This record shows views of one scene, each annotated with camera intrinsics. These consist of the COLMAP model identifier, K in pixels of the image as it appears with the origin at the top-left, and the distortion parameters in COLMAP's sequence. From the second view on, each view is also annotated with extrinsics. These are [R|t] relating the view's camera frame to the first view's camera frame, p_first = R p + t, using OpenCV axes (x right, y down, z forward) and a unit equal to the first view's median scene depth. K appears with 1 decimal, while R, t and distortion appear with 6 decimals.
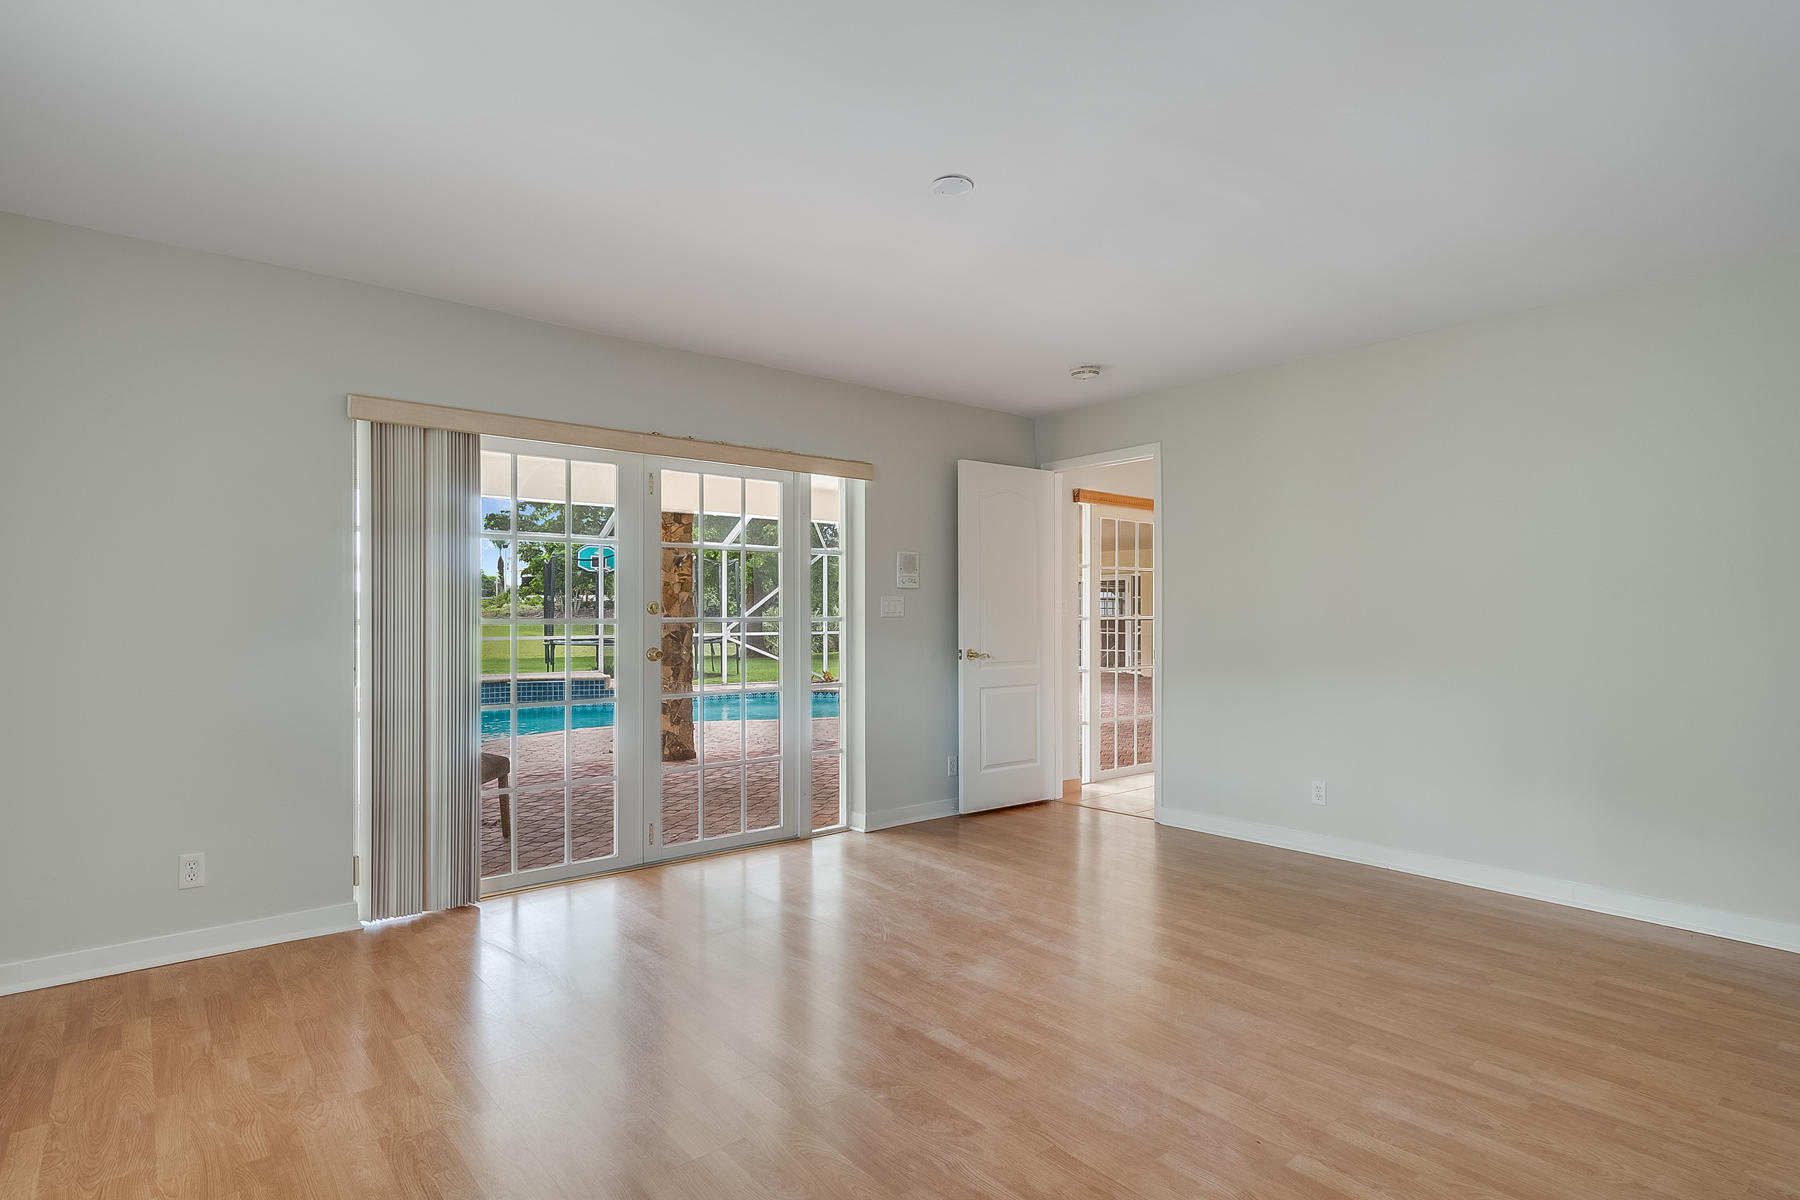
lens RADIAL K [[915.1, 0, 899.8], [0, 915.1, 607.1], [0, 0, 1]] dist [-0.001022, 0.001922]
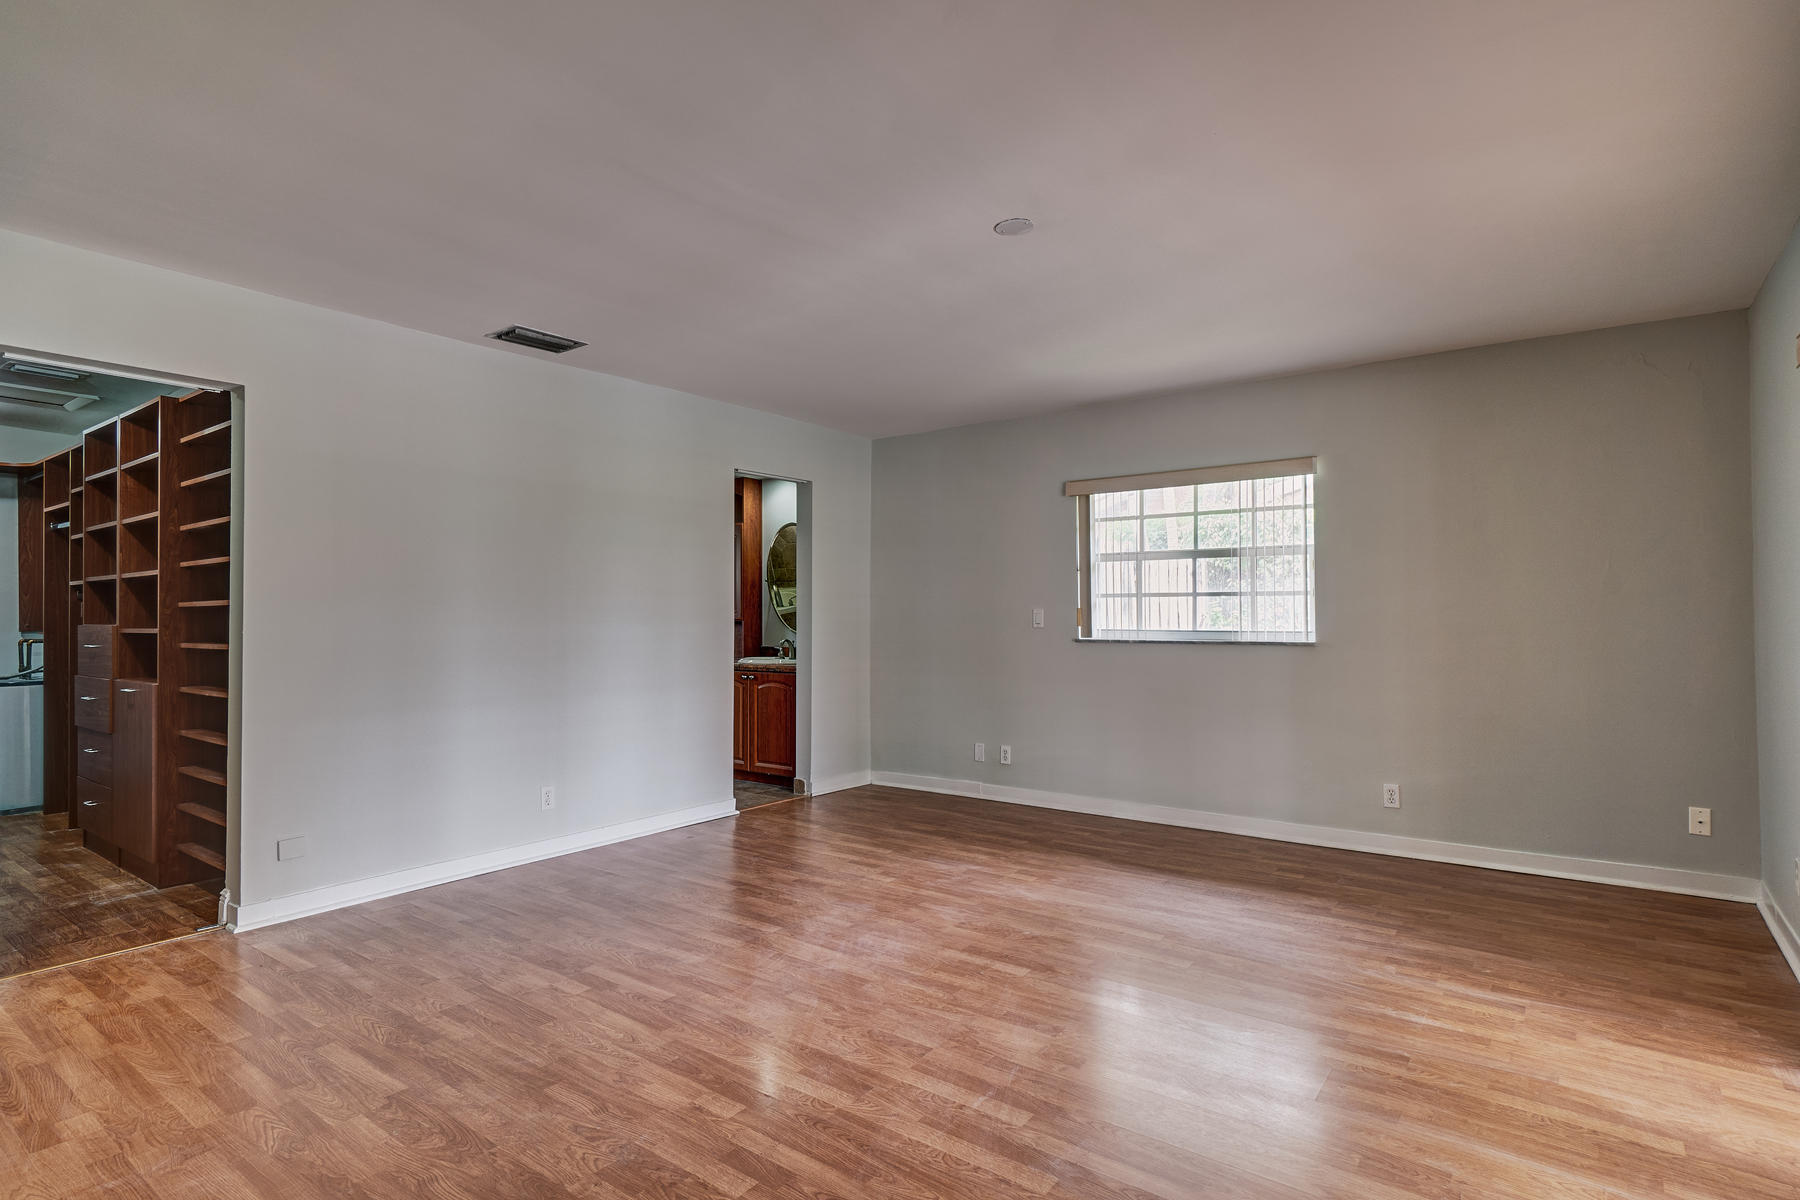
lens RADIAL K [[915.1, 0, 900.0], [0, 915.1, 603.2], [0, 0, 1]] dist [-0.001022, 0.001922]
pose [[-0.971934, 0.000083, -0.235252, 0.475658], [0.004281, 0.999841, -0.017332, 0.011037], [0.235213, -0.017853, -0.971780, 2.142549]]
